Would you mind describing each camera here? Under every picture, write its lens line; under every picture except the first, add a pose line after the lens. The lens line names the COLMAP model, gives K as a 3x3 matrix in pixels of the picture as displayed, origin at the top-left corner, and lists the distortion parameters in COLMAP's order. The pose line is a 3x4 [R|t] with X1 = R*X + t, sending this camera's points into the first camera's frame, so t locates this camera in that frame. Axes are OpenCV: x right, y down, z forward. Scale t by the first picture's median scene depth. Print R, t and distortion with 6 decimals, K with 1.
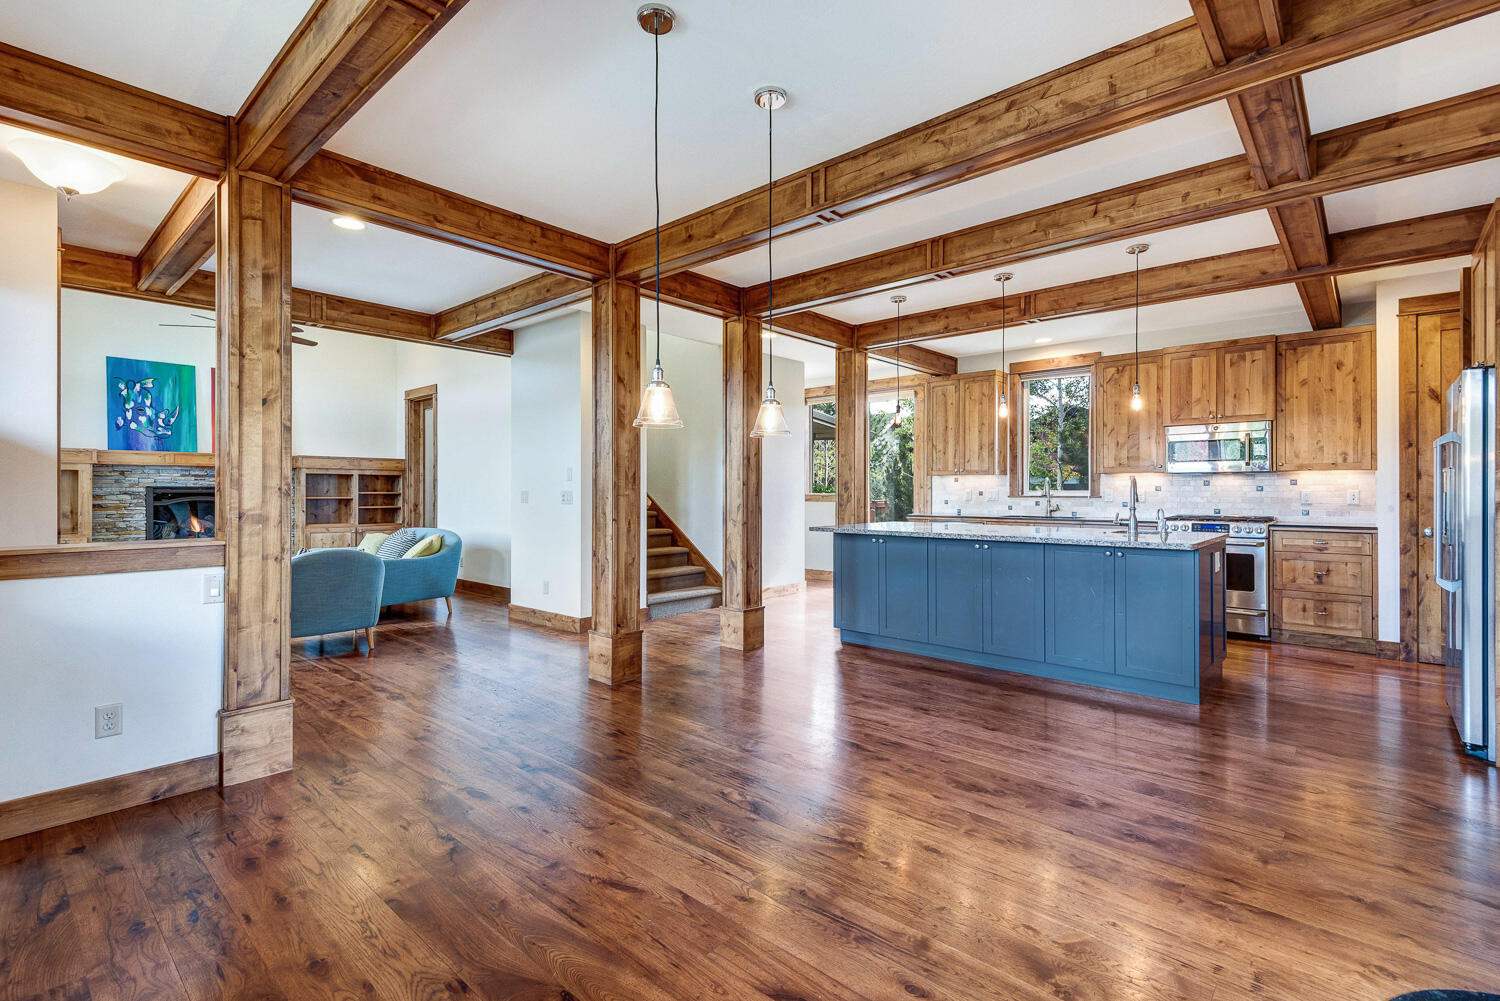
lens RADIAL K [[686.0, 0, 750.4], [0, 686.0, 486.4], [0, 0, 1]] dist [0.028237, -0.016256]
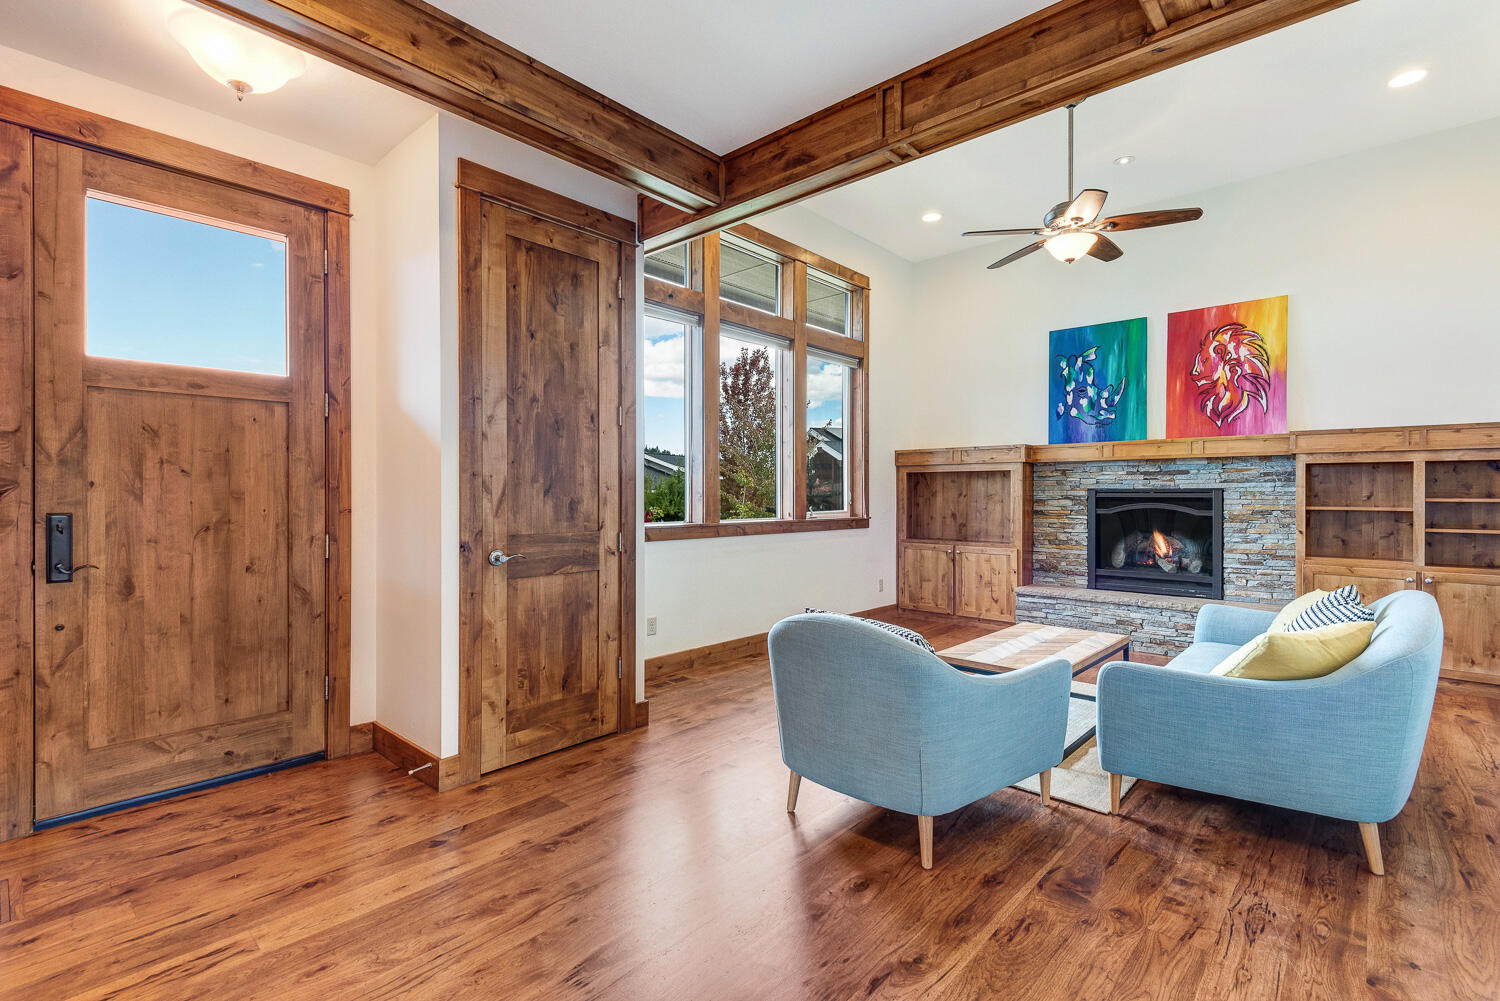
lens RADIAL K [[686.0, 0, 739.4], [0, 686.0, 489.5], [0, 0, 1]] dist [0.028237, -0.016256]
pose [[-0.011130, -0.006036, -0.999920, -0.119329], [0.004452, 0.999972, -0.006086, 0.004713], [0.999928, -0.004520, -0.011103, 0.751720]]
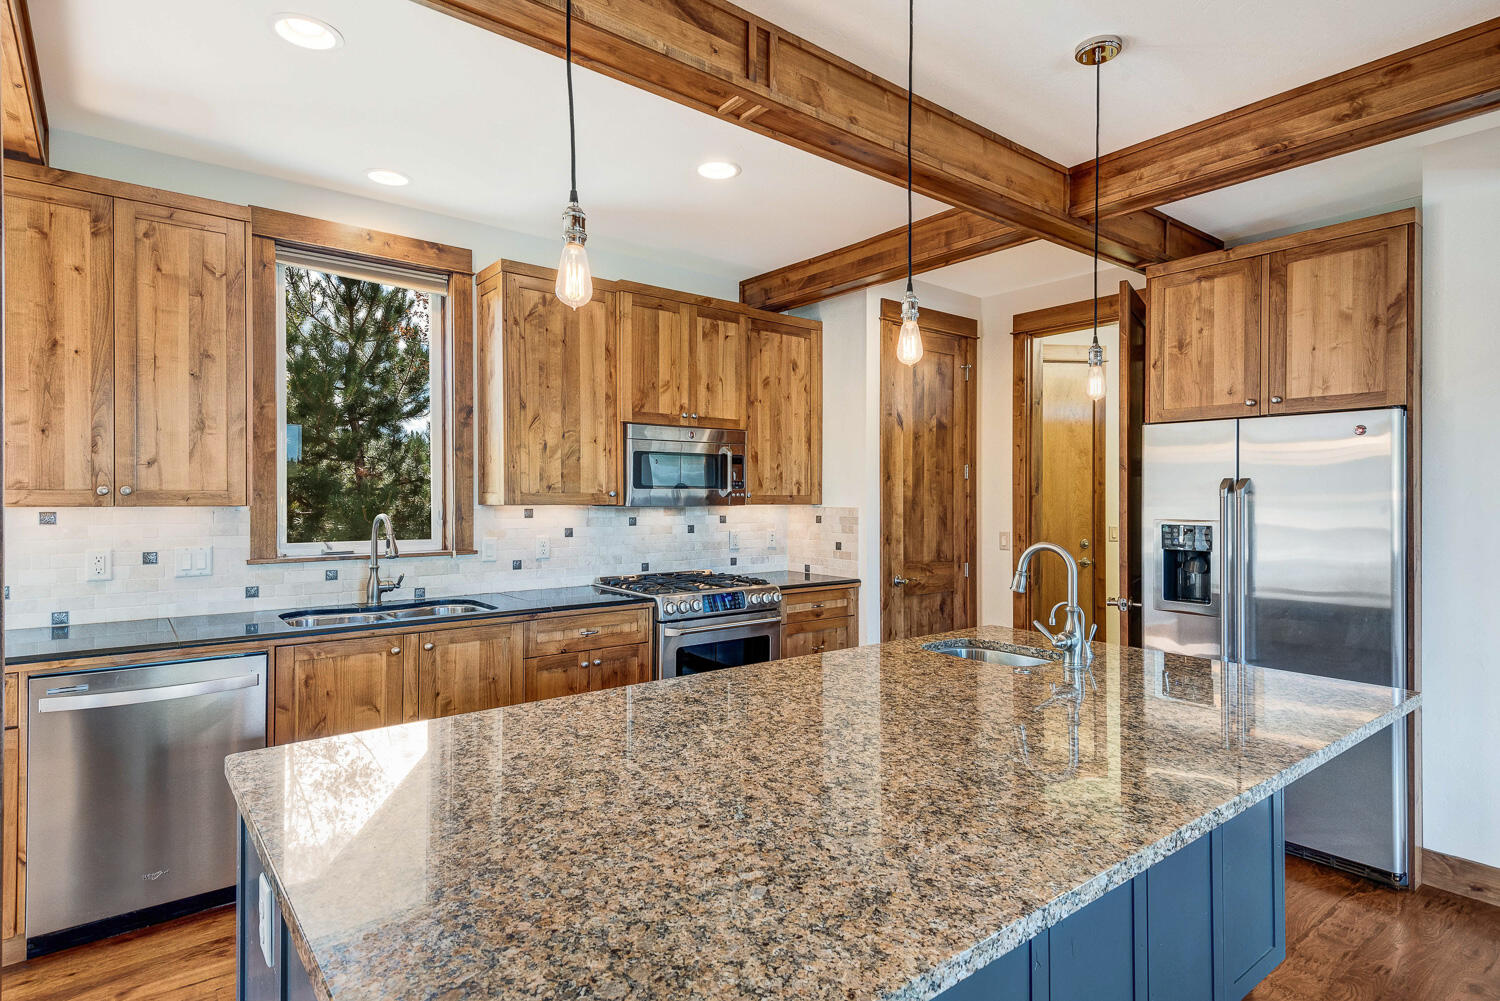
lens RADIAL K [[784.1, 0, 753.7], [0, 784.1, 496.9], [0, 0, 1]] dist [0.037294, -0.008375]
pose [[0.171636, -0.001659, 0.985159, -0.004786], [-0.010591, 0.999938, 0.003529, -0.029616], [-0.985104, -0.011039, 0.171608, 0.773326]]
